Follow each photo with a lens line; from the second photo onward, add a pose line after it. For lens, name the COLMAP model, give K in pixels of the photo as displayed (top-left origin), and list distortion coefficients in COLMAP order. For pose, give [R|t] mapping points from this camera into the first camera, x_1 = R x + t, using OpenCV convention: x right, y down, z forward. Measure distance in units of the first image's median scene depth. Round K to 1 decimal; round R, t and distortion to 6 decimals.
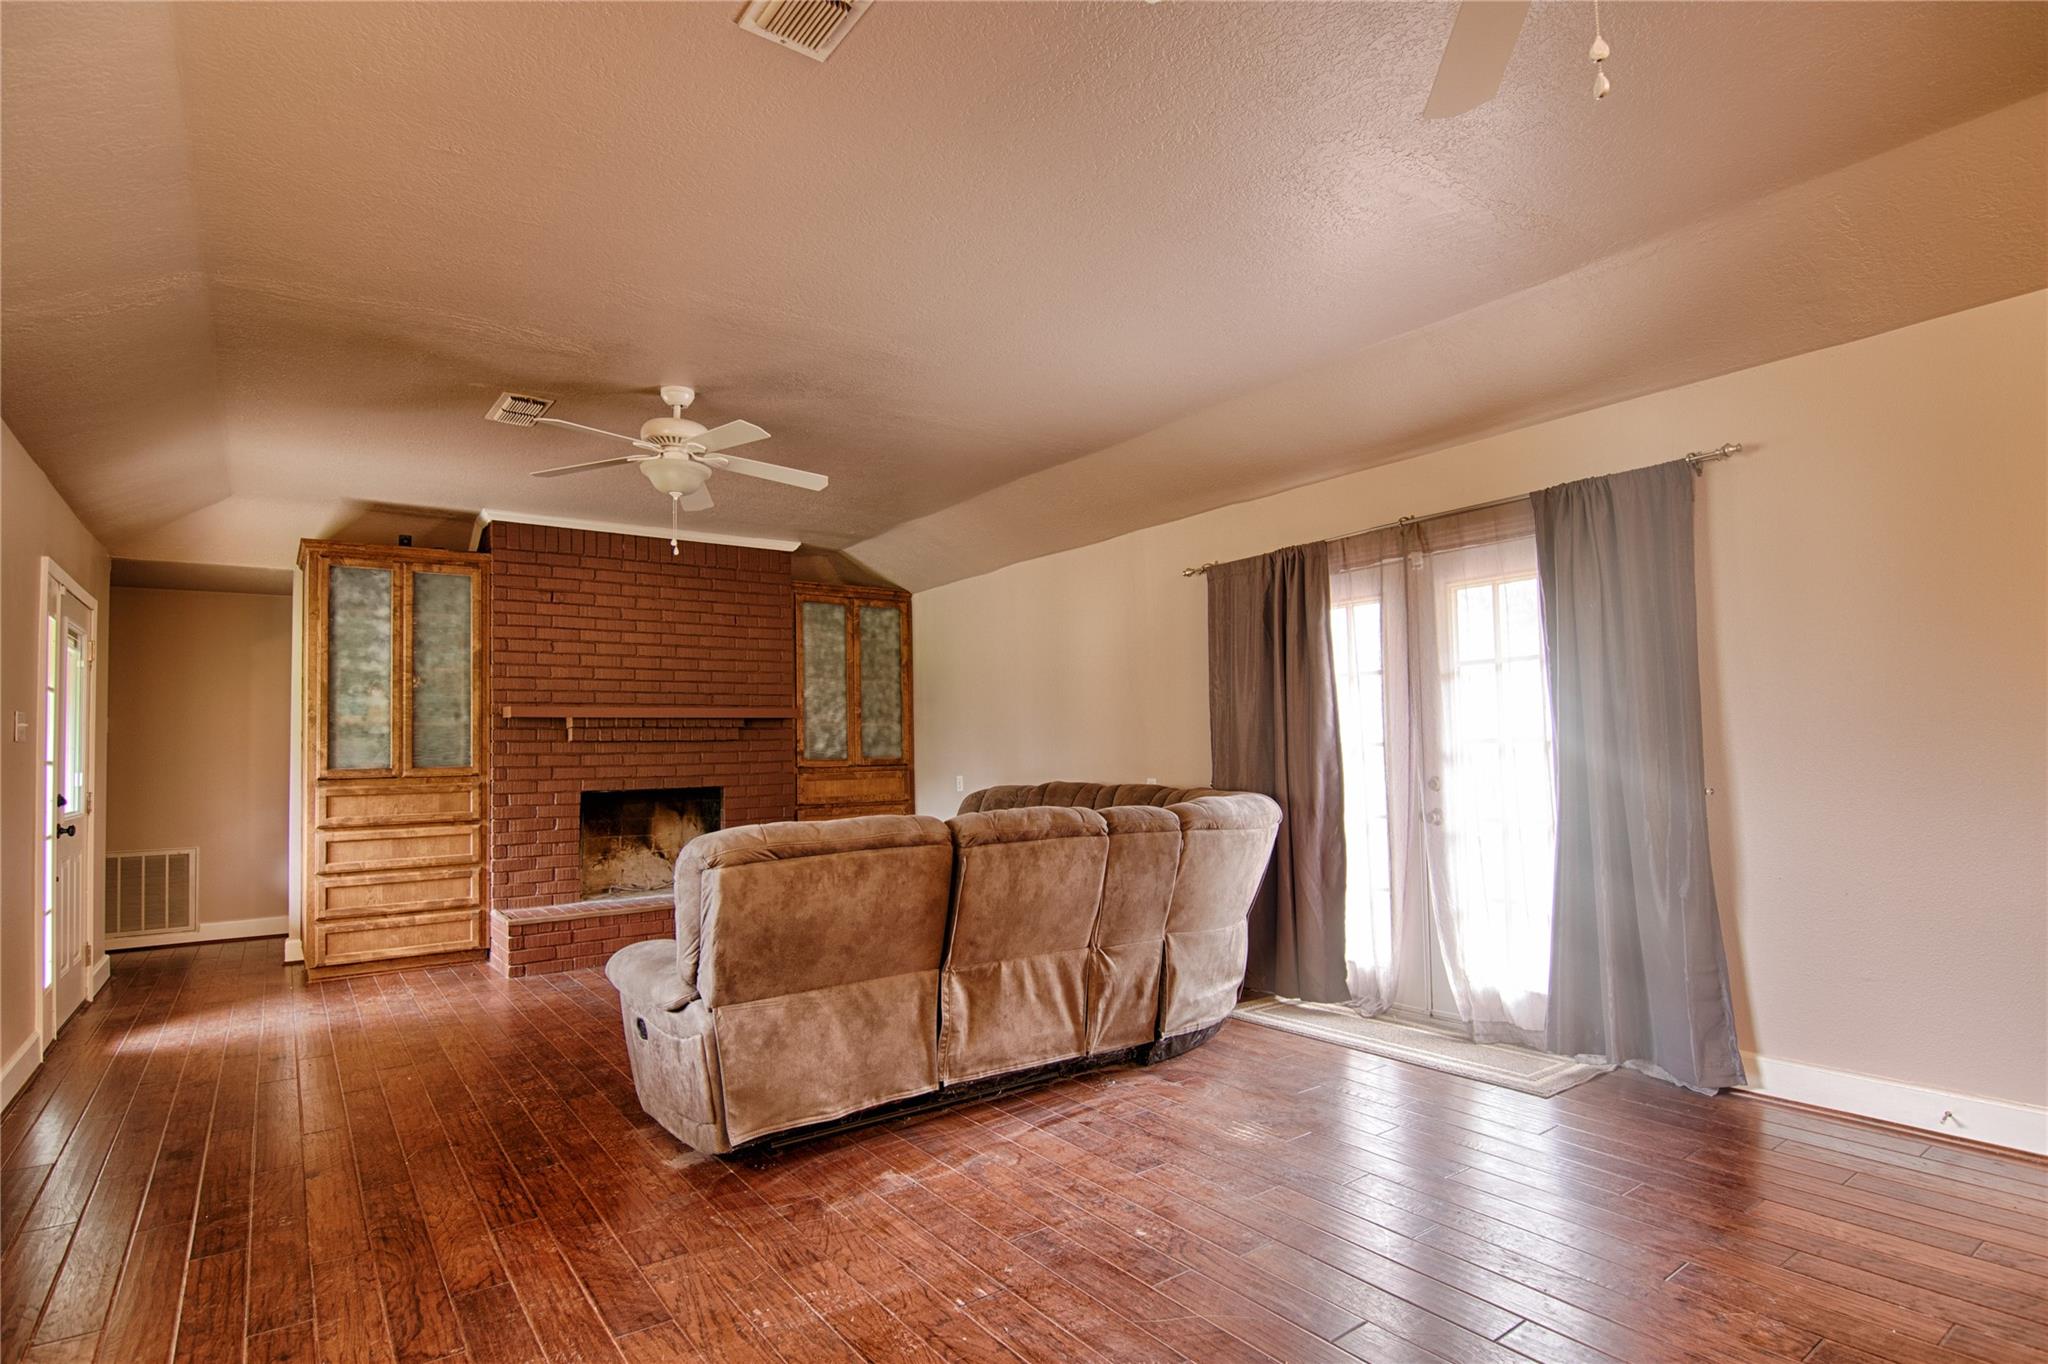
lens RADIAL K [[1060.8, 0, 1034.4], [0, 1060.8, 708.4], [0, 0, 1]] dist [0.002517, -0.021397]
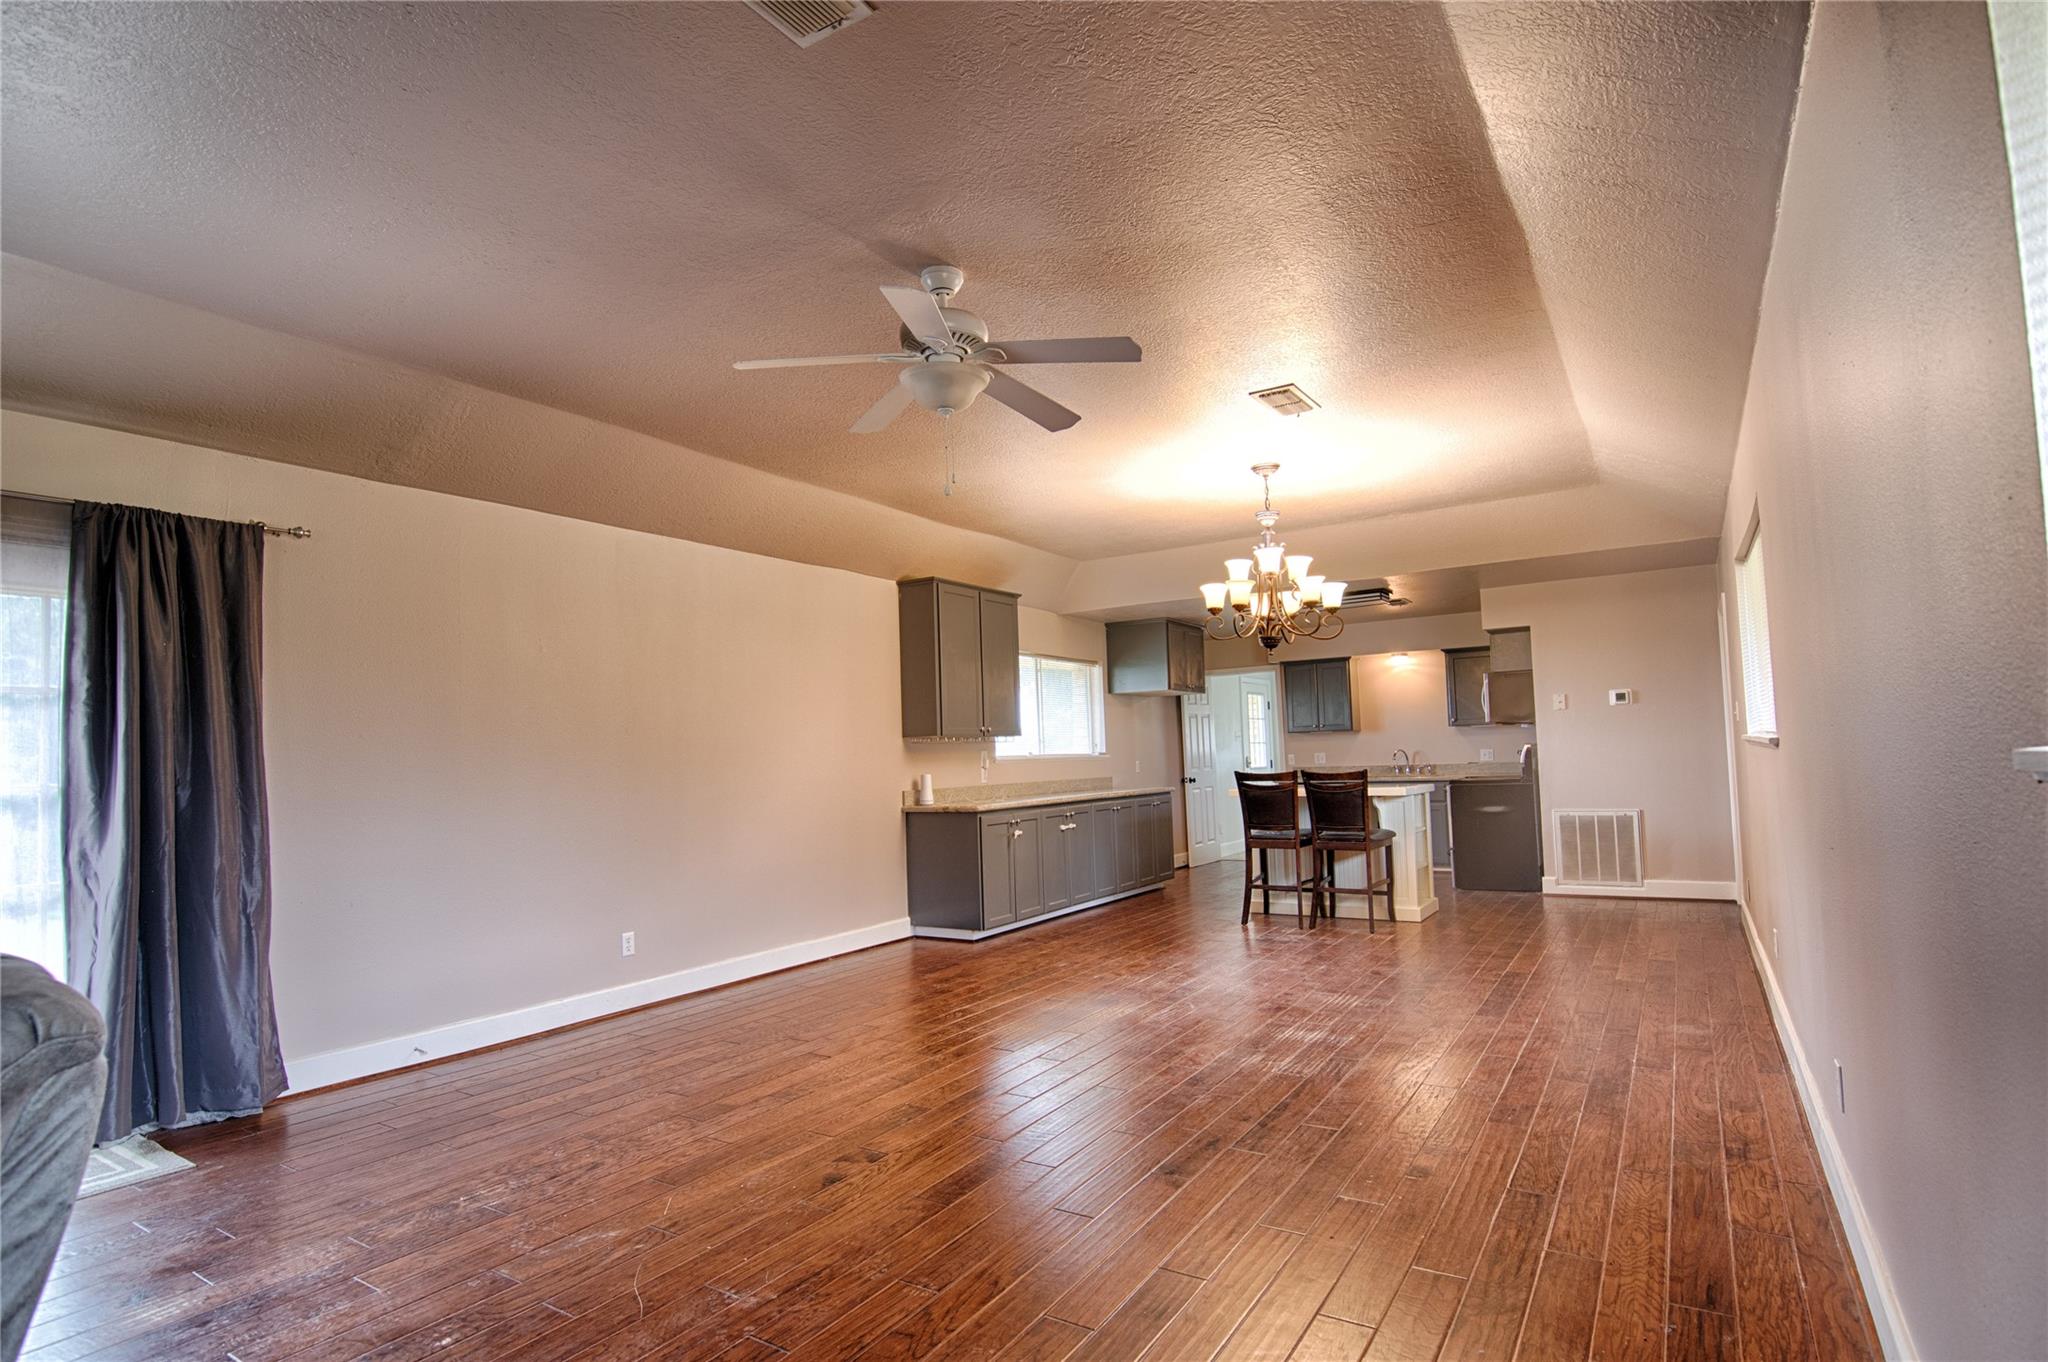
lens RADIAL K [[1060.8, 0, 1034.4], [0, 1060.8, 707.4], [0, 0, 1]] dist [0.002517, -0.021397]
pose [[-0.381053, 0.075314, 0.921481, -0.383761], [0.003954, 0.996800, -0.079835, 0.022556], [-0.924545, -0.026778, -0.380131, 0.380434]]
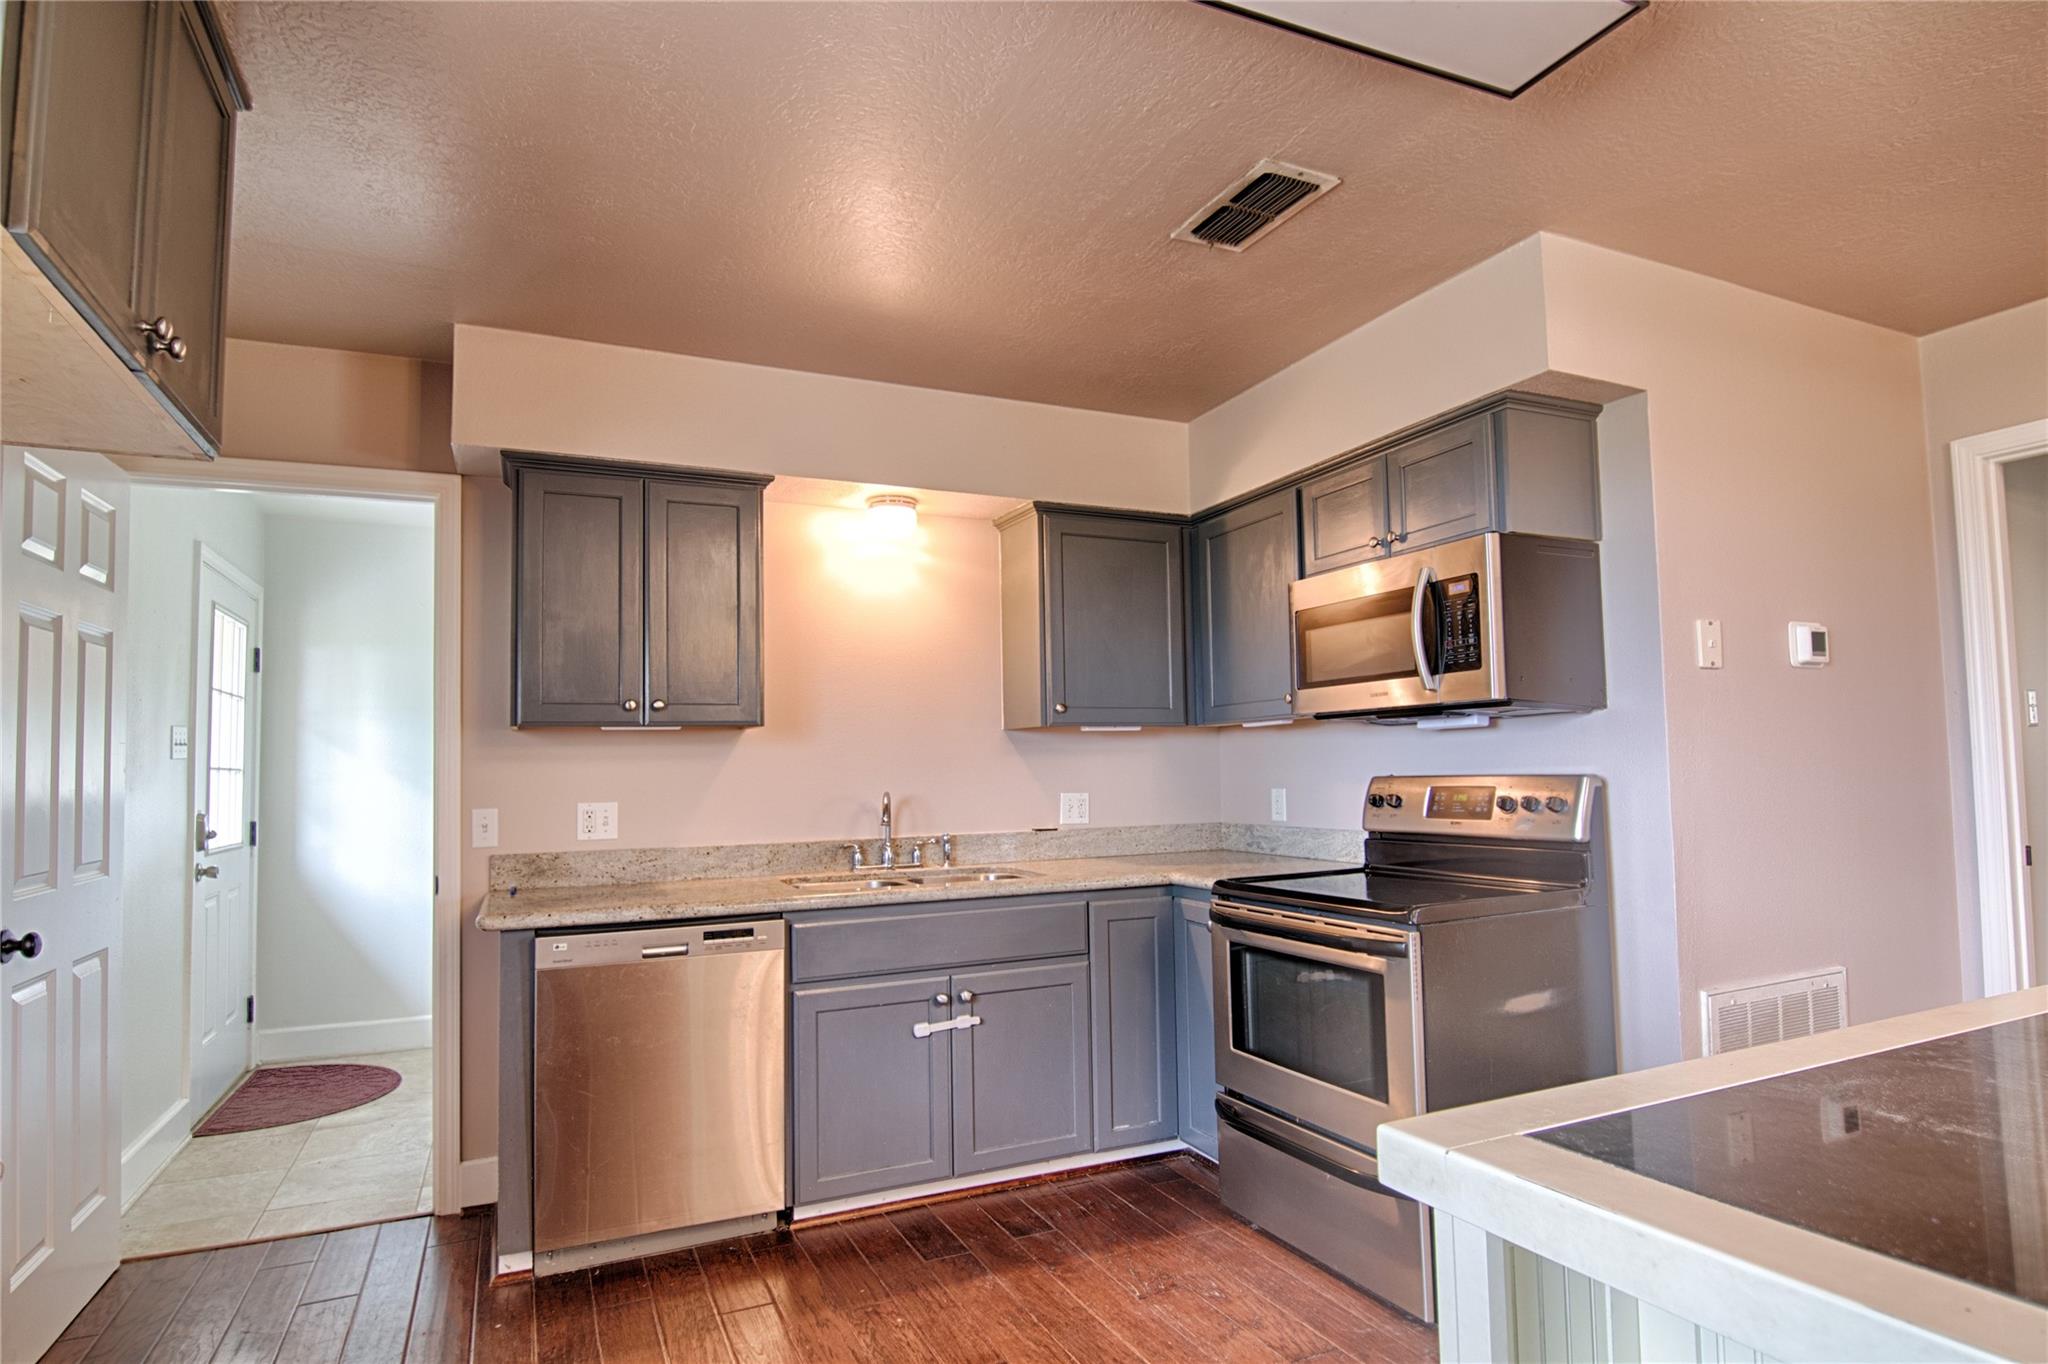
lens RADIAL K [[1094.7, 0, 1027.3], [0, 1094.7, 710.4], [0, 0, 1]] dist [0.002451, -0.023203]
pose [[-0.980373, 0.049783, 0.190760, 0.736080], [0.031451, 0.994694, -0.097952, -0.026062], [-0.194625, -0.090030, -0.976737, -0.240764]]
